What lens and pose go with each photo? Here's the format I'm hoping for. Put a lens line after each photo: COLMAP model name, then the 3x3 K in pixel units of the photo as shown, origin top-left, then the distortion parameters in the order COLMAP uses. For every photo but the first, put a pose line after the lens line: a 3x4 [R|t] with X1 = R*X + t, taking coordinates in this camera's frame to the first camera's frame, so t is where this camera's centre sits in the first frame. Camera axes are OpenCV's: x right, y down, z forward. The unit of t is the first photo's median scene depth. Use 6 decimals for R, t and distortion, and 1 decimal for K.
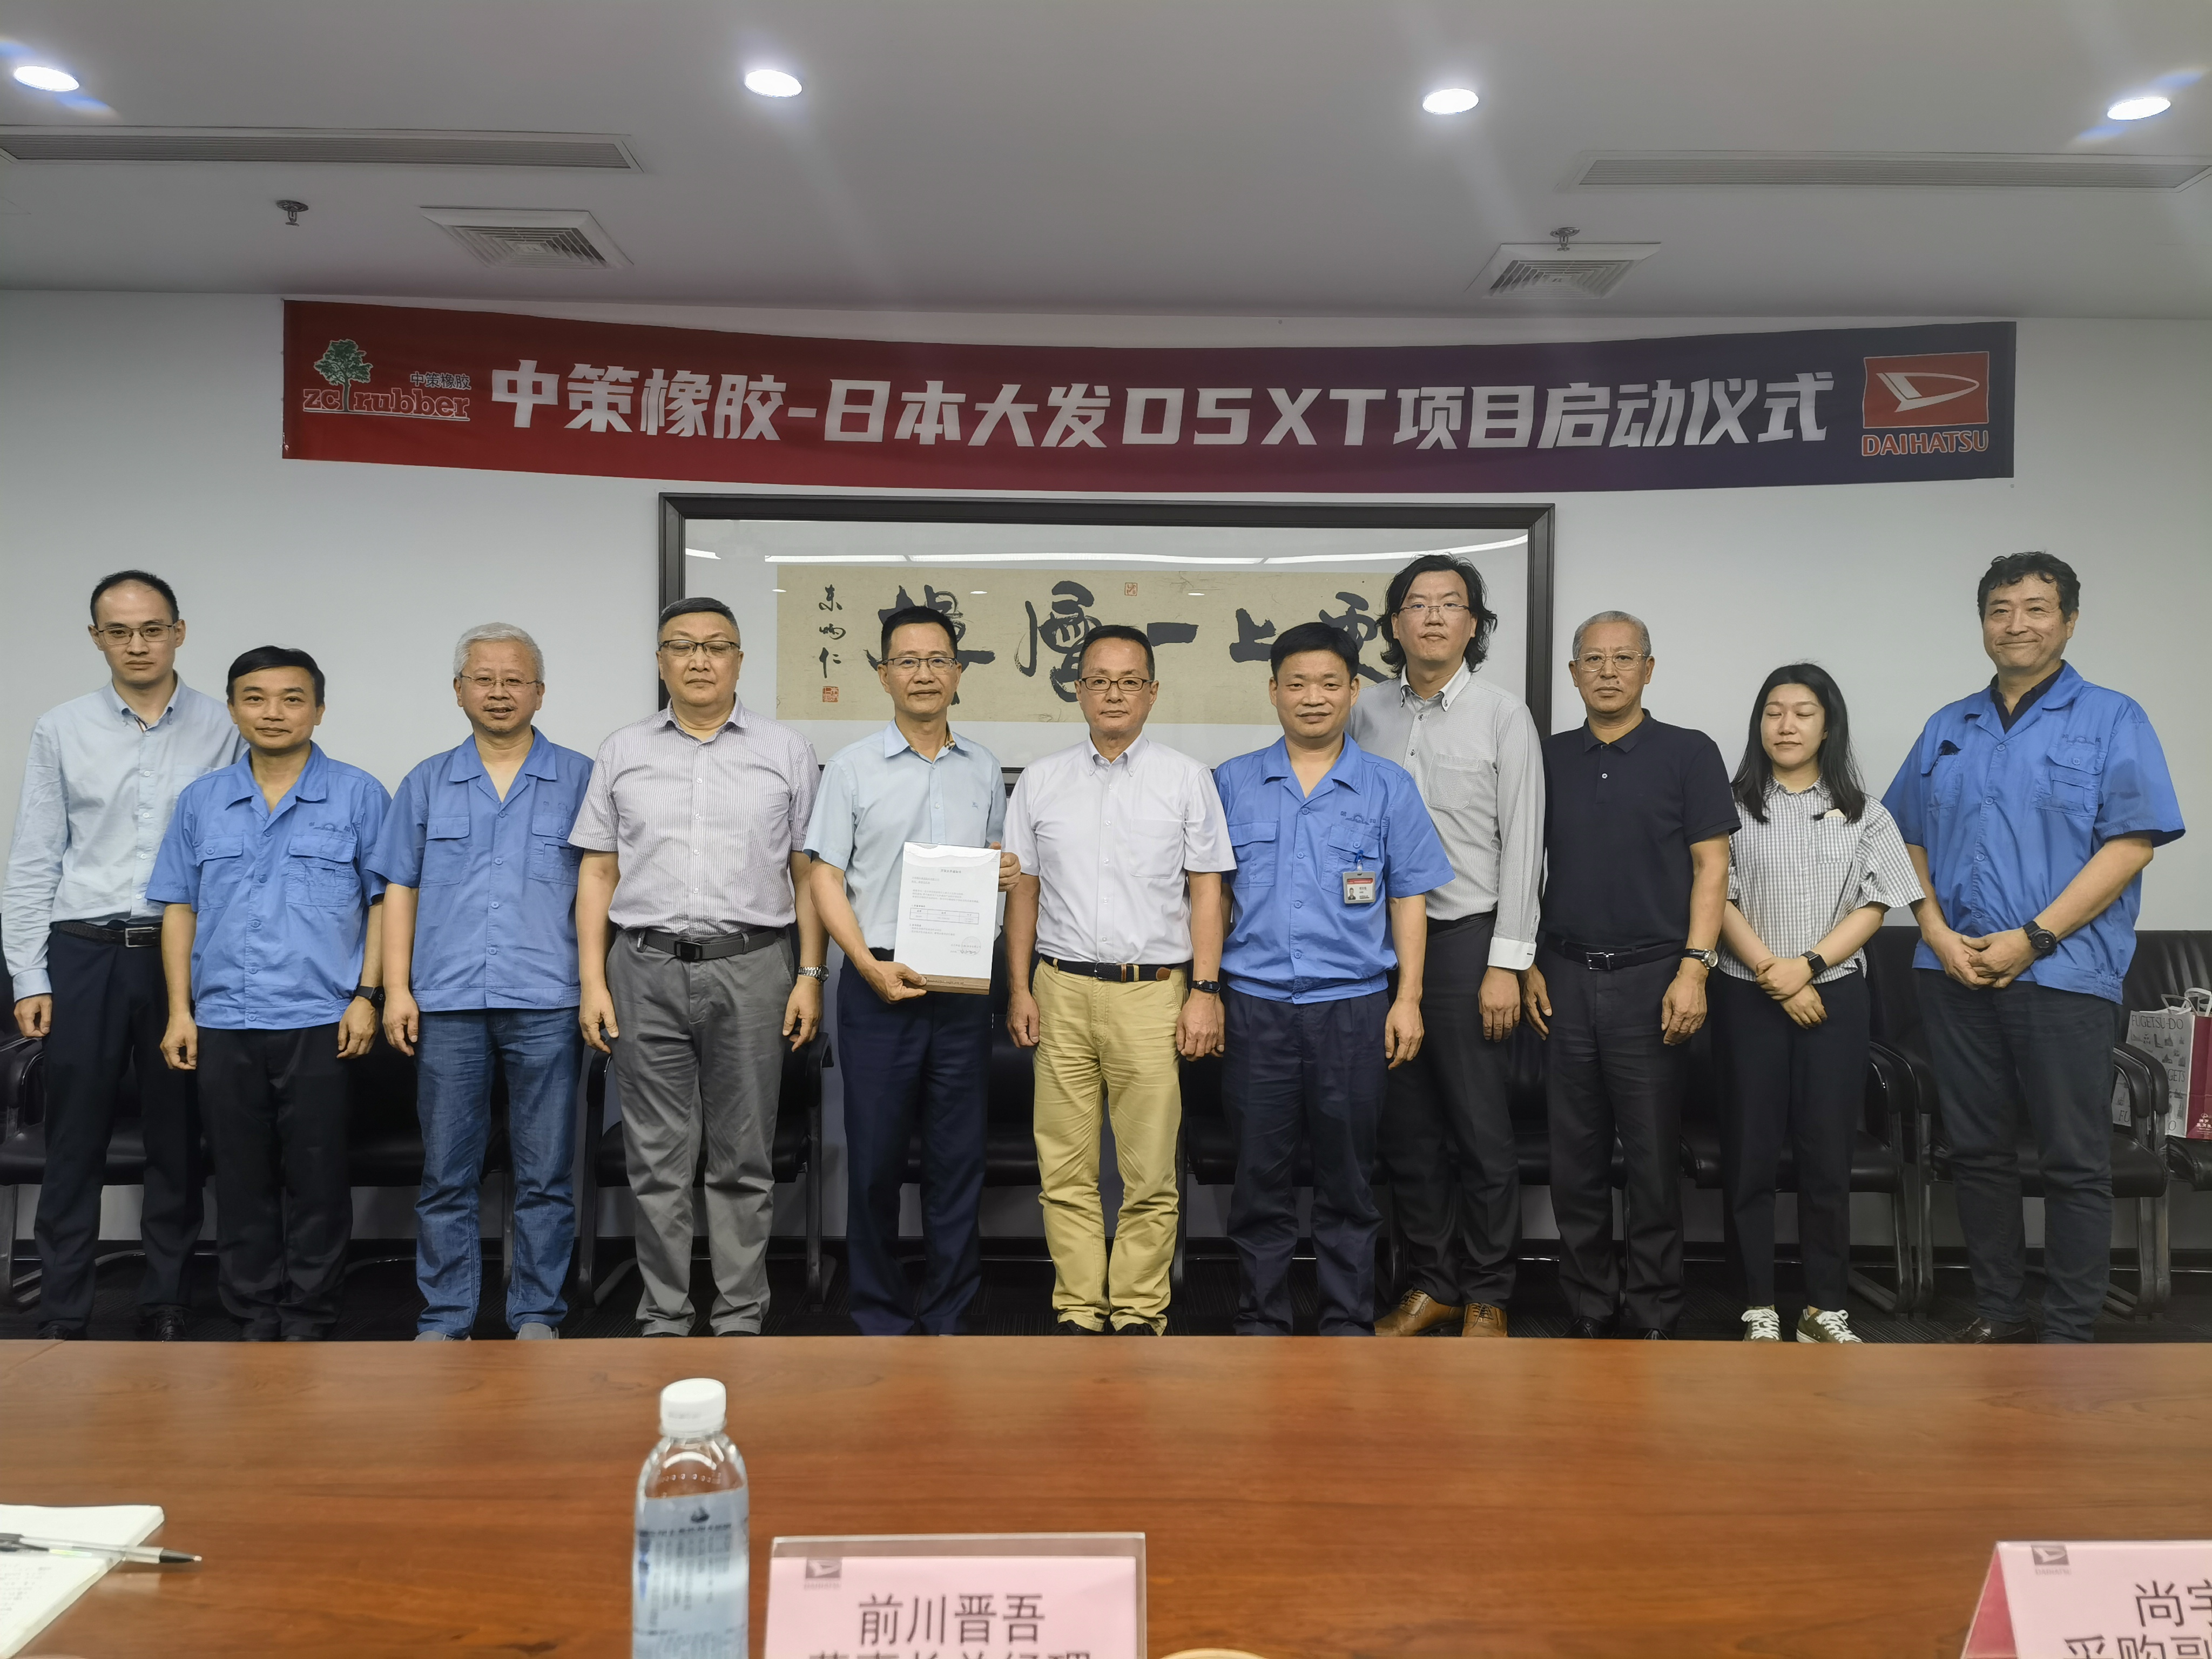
lens RADIAL K [[1749.4, 0, 1112.0], [0, 1749.4, 822.0], [0, 0, 1]] dist [-0.006299, -0.027517]
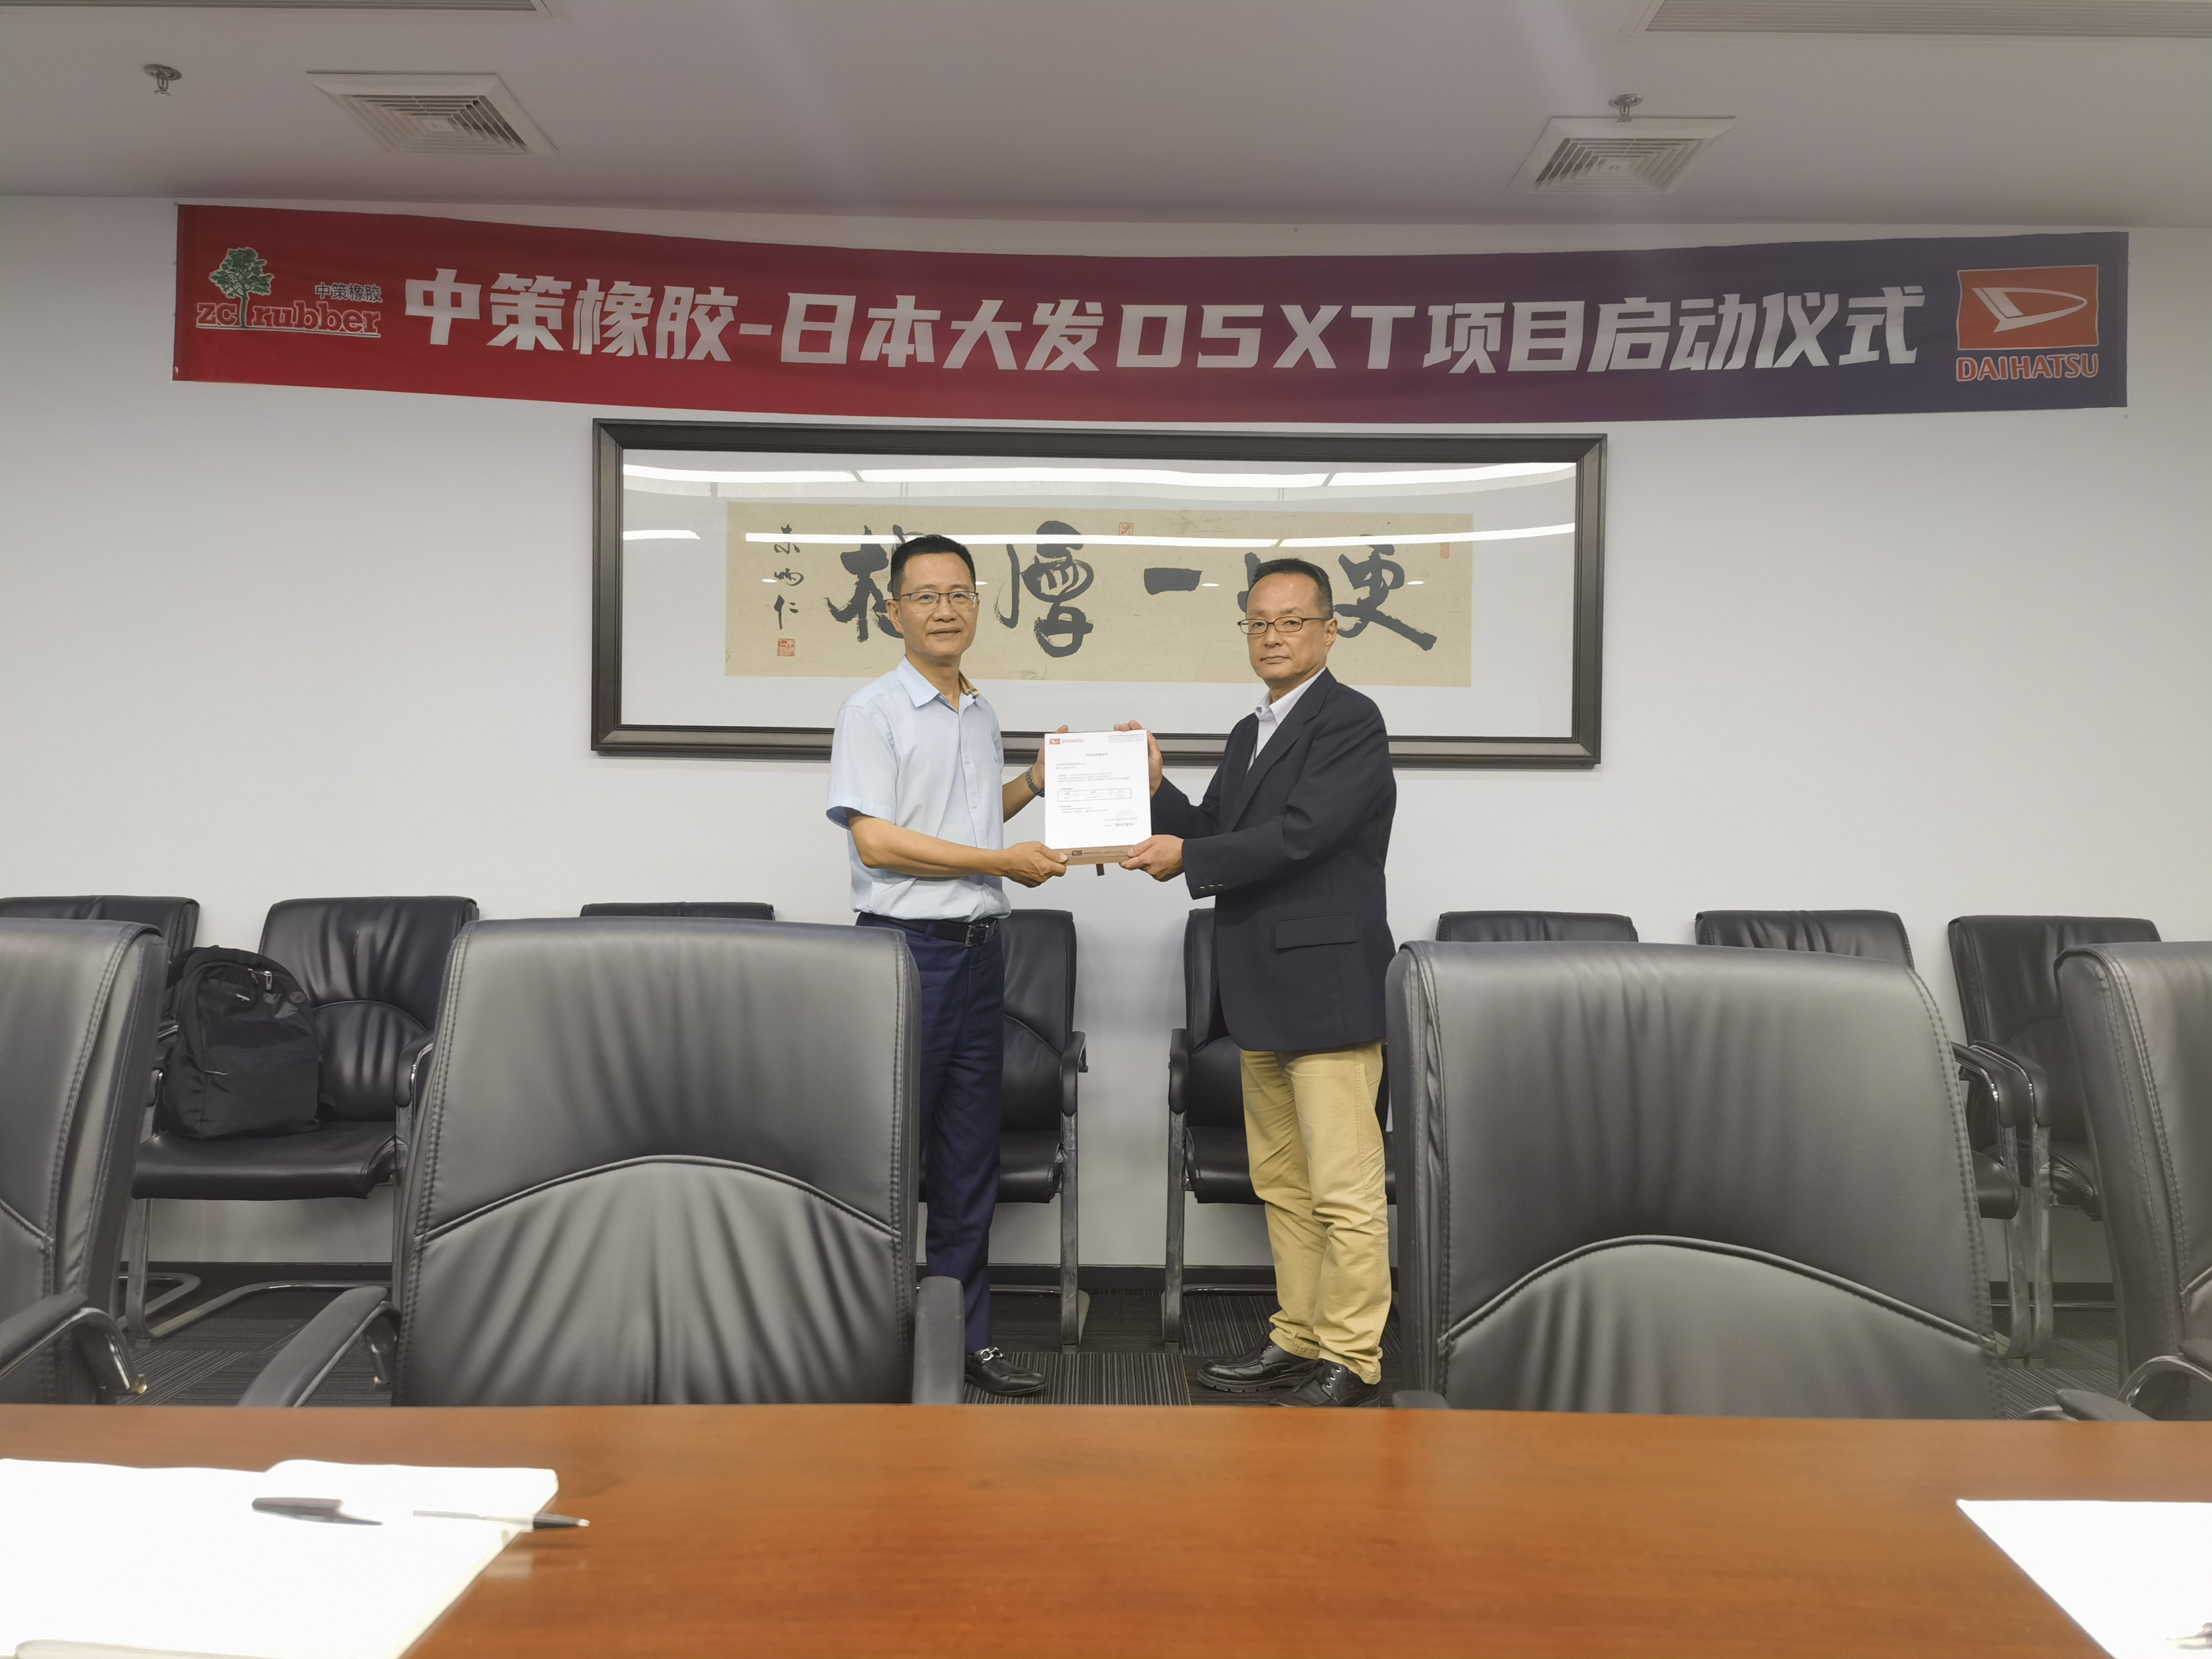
lens RADIAL K [[1749.4, 0, 1098.2], [0, 1749.4, 832.2], [0, 0, 1]] dist [-0.006299, -0.027517]
pose [[0.999890, 0.003537, -0.014437, 0.010109], [-0.003658, 0.999959, -0.008326, 0.027170], [0.014406, 0.008378, 0.999861, 0.117689]]
